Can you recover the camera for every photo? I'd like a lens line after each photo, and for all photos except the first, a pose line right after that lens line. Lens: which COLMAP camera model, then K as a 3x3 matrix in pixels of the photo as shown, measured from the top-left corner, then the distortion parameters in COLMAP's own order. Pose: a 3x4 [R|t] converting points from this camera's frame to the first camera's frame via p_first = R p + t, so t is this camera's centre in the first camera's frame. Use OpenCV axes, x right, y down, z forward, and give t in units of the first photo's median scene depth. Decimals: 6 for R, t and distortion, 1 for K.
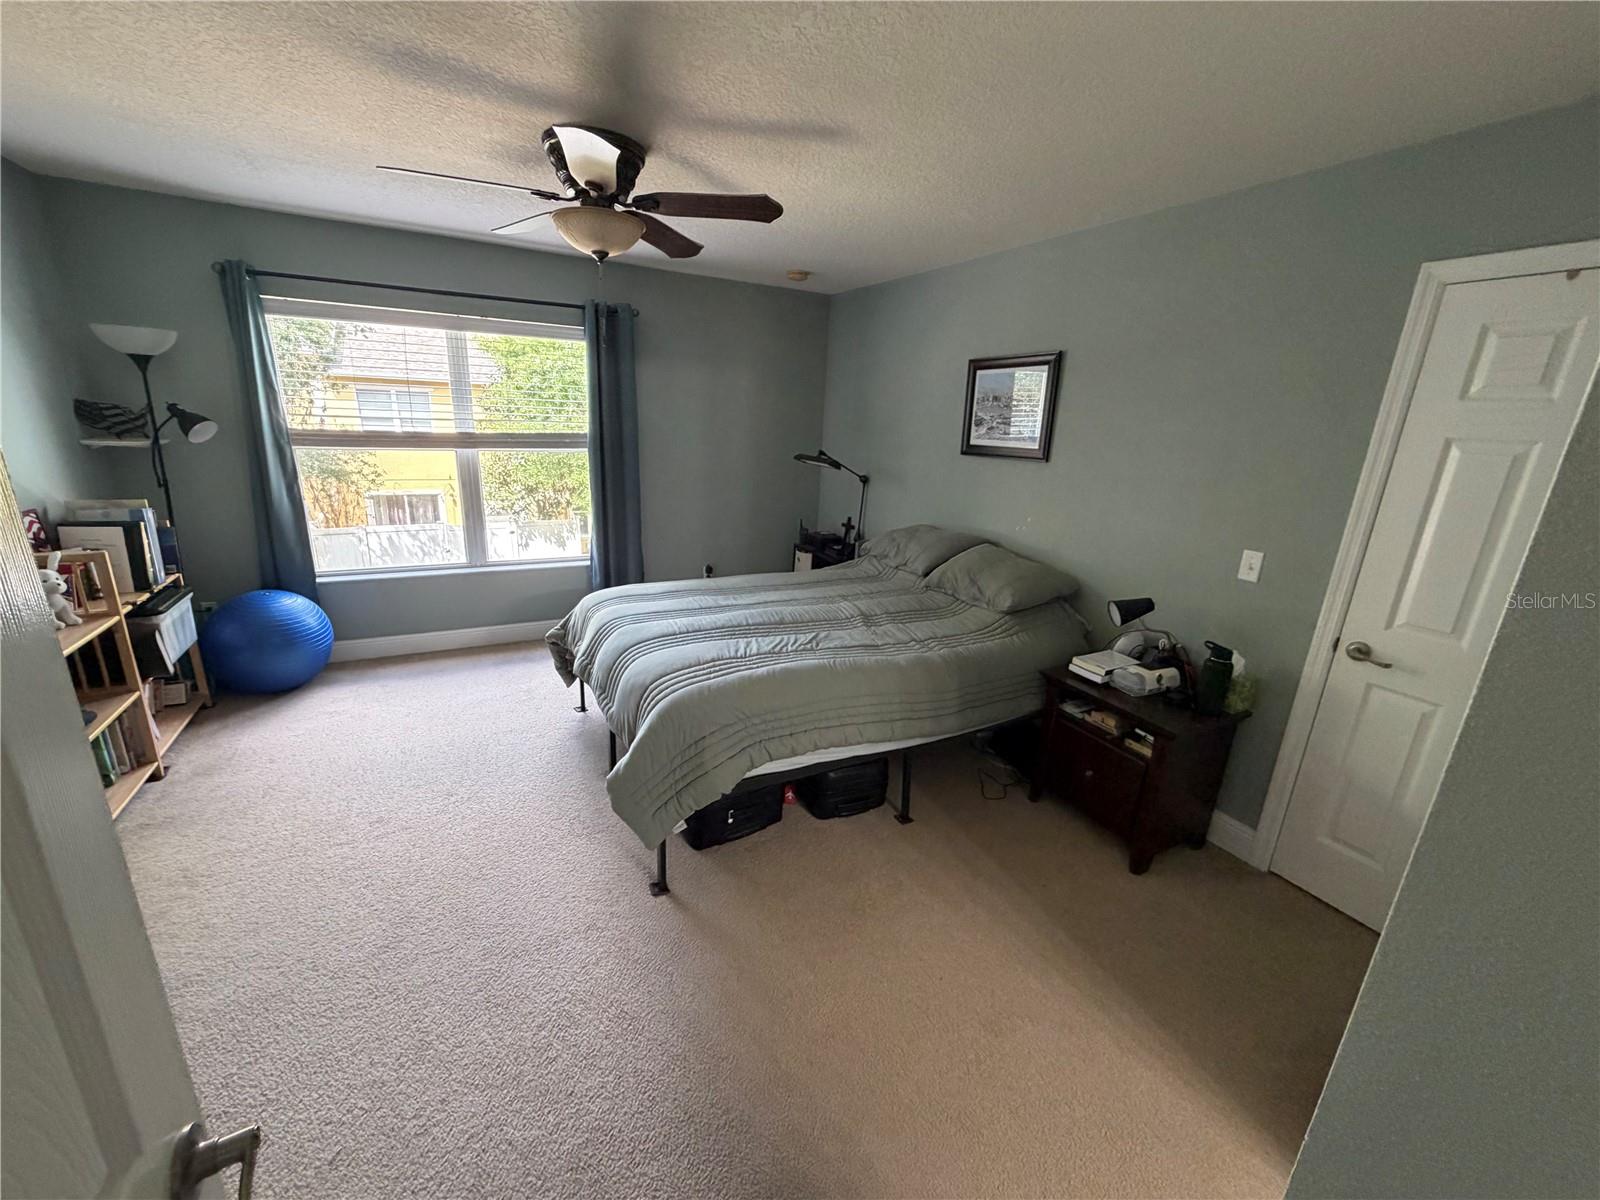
lens RADIAL K [[638.7, 0, 798.3], [0, 638.7, 600.2], [0, 0, 1]] dist [-0.000859, 0.000739]
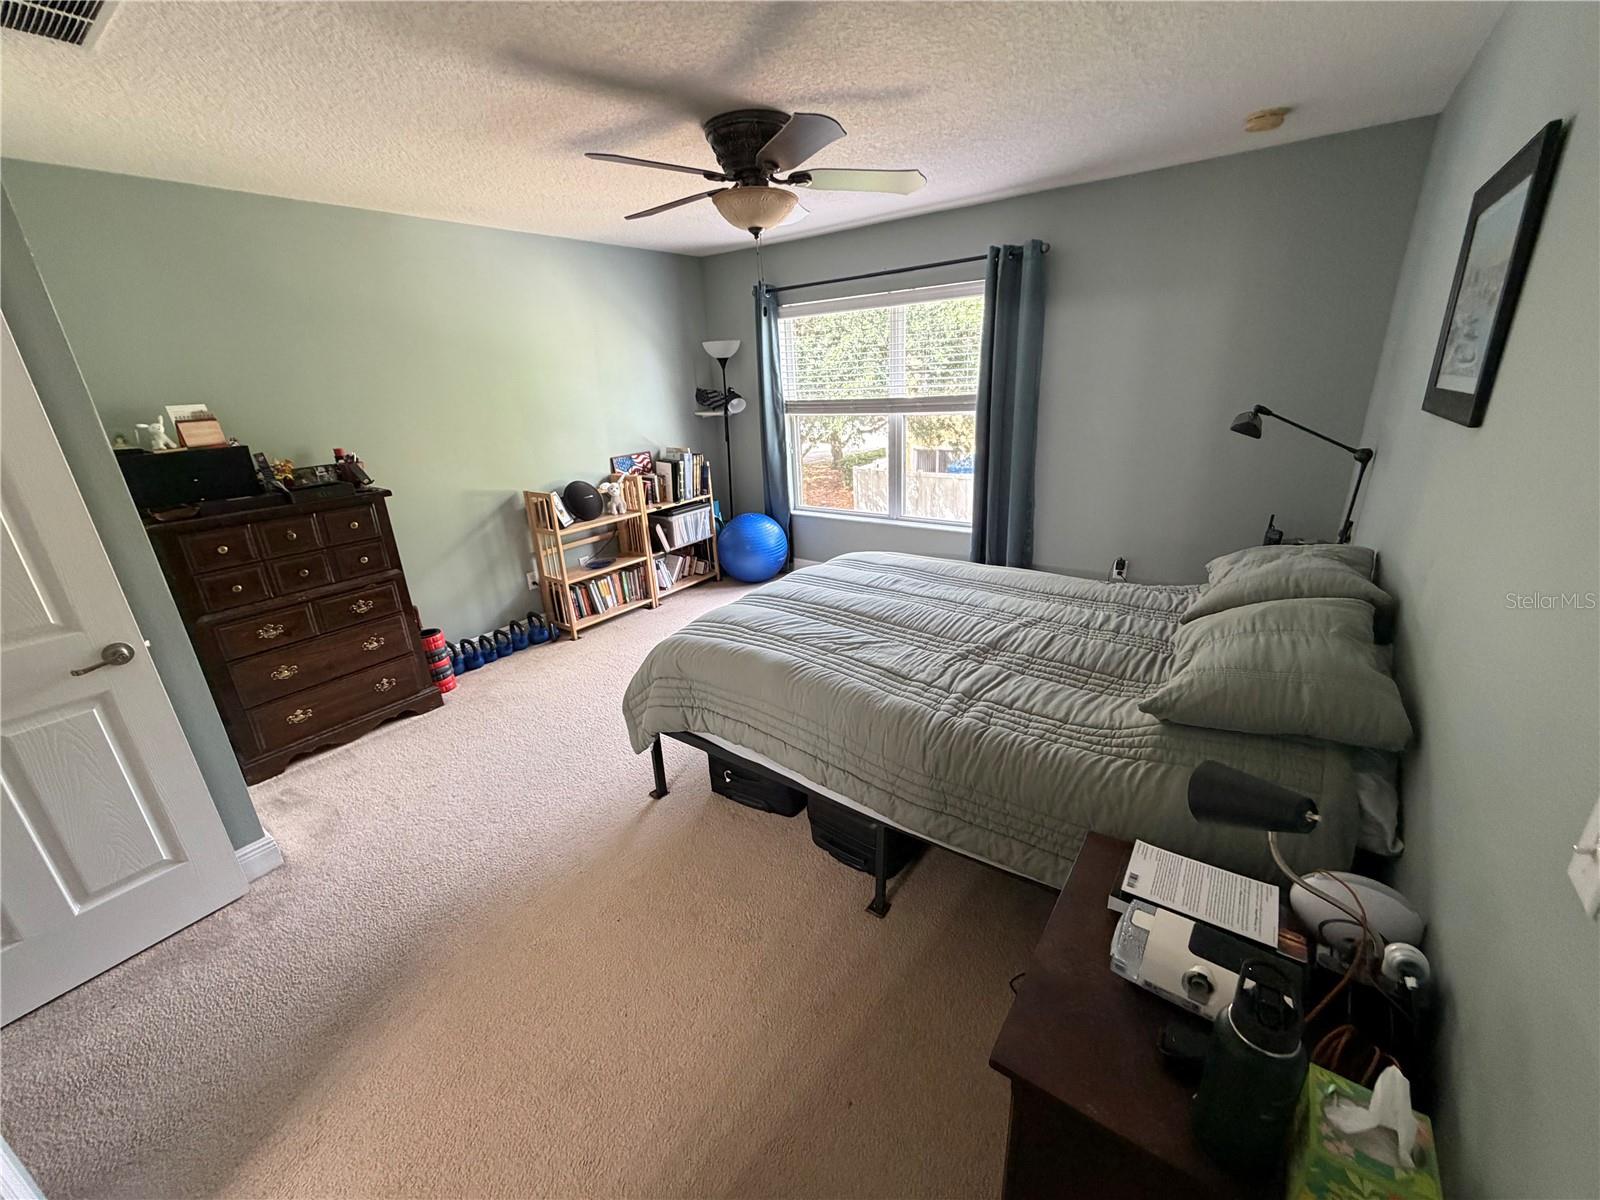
lens RADIAL K [[638.7, 0, 792.1], [0, 638.7, 600.4], [0, 0, 1]] dist [-0.000859, 0.000739]
pose [[0.434884, 0.239151, -0.868149, 0.607519], [-0.187201, 0.967036, 0.172617, -0.104905], [0.880813, 0.087450, 0.465317, 0.465381]]
